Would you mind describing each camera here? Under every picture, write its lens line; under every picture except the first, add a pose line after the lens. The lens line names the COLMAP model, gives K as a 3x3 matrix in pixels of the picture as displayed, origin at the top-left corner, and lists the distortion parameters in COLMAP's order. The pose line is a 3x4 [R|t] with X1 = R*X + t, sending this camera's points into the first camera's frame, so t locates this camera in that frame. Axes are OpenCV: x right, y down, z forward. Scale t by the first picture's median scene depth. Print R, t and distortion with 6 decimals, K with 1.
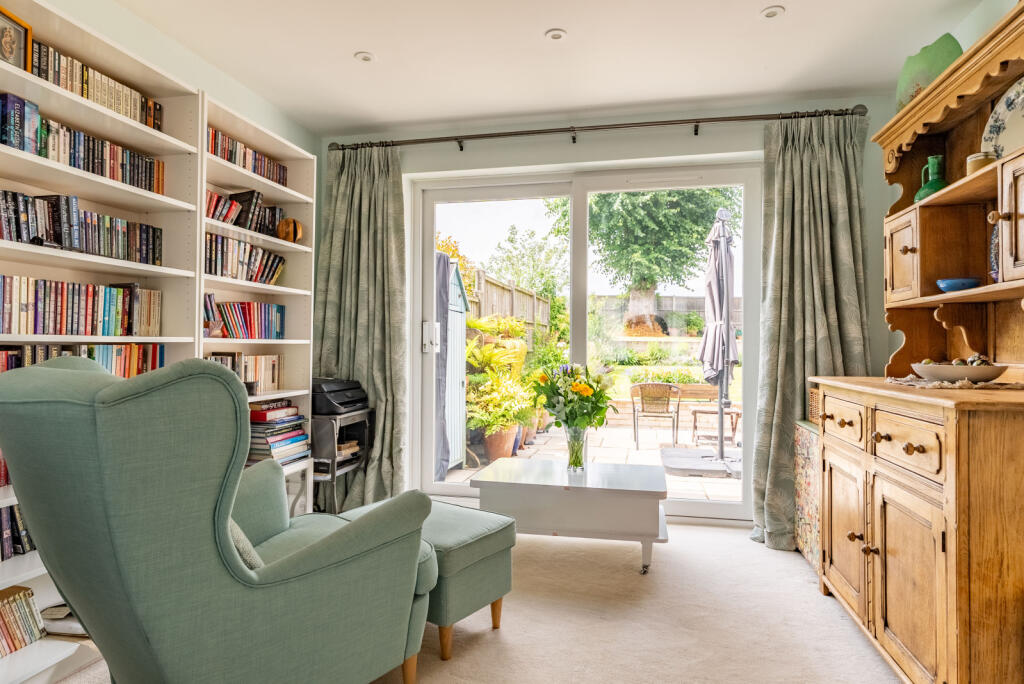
lens RADIAL K [[586.6, 0, 512.0], [0, 586.6, 342.0], [0, 0, 1]] dist [0.002092, 0.000121]
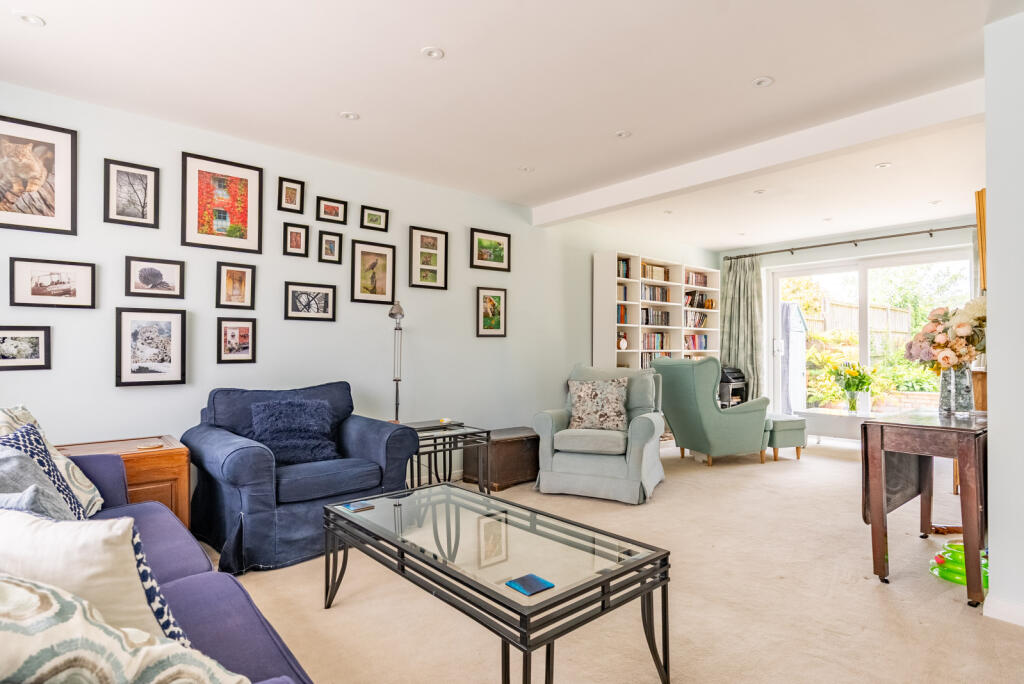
lens RADIAL K [[541.9, 0, 512.0], [0, 541.9, 342.0], [0, 0, 1]] dist [-0.003483, -0.000651]
pose [[0.807454, -0.014427, -0.589754, 0.250148], [0.010019, 0.999892, -0.010744, -0.019519], [0.589845, 0.002767, 0.807512, -1.168226]]
